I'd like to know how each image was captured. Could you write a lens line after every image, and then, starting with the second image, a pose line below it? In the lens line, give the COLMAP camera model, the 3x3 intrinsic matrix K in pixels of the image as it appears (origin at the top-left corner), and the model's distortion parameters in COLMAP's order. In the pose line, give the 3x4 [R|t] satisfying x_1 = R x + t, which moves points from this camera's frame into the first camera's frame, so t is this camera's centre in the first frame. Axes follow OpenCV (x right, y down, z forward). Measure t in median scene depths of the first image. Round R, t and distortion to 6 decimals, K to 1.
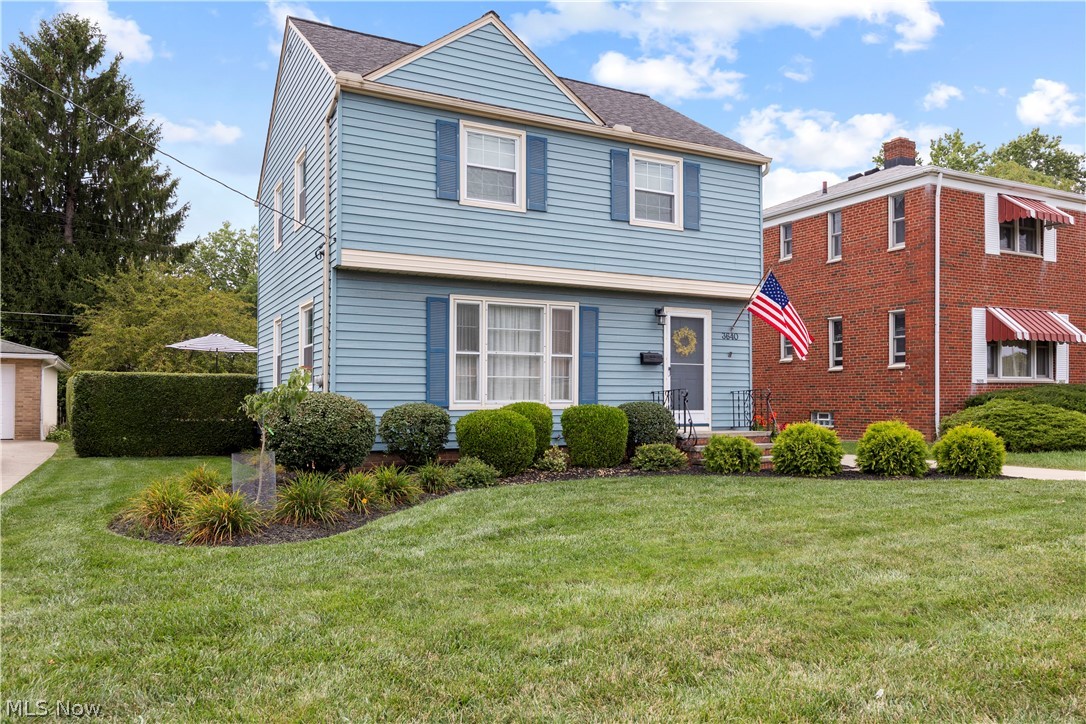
lens RADIAL K [[808.6, 0, 543.4], [0, 808.6, 380.2], [0, 0, 1]] dist [0.000992, 0.000842]
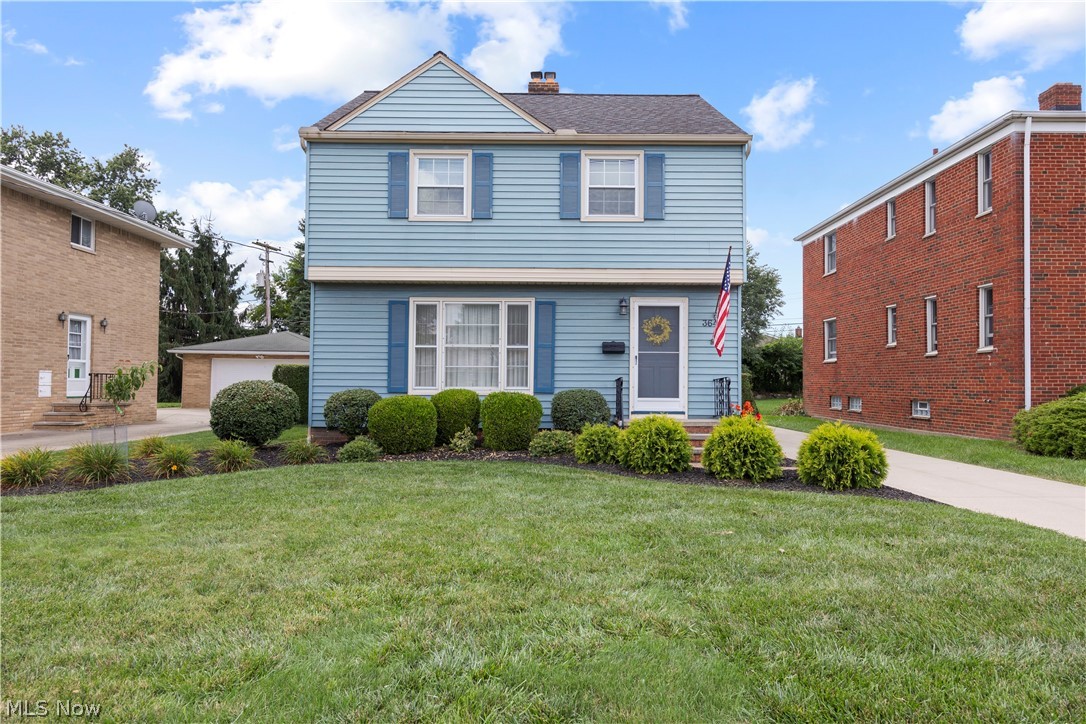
lens RADIAL K [[650.1, 0, 543.0], [0, 650.1, 362.0], [0, 0, 1]] dist [-0.001205, -0.000256]
pose [[0.885579, -0.009482, -0.464391, 0.458073], [0.006485, 0.999947, -0.008051, -0.002282], [0.464443, 0.004119, 0.885593, 0.226200]]
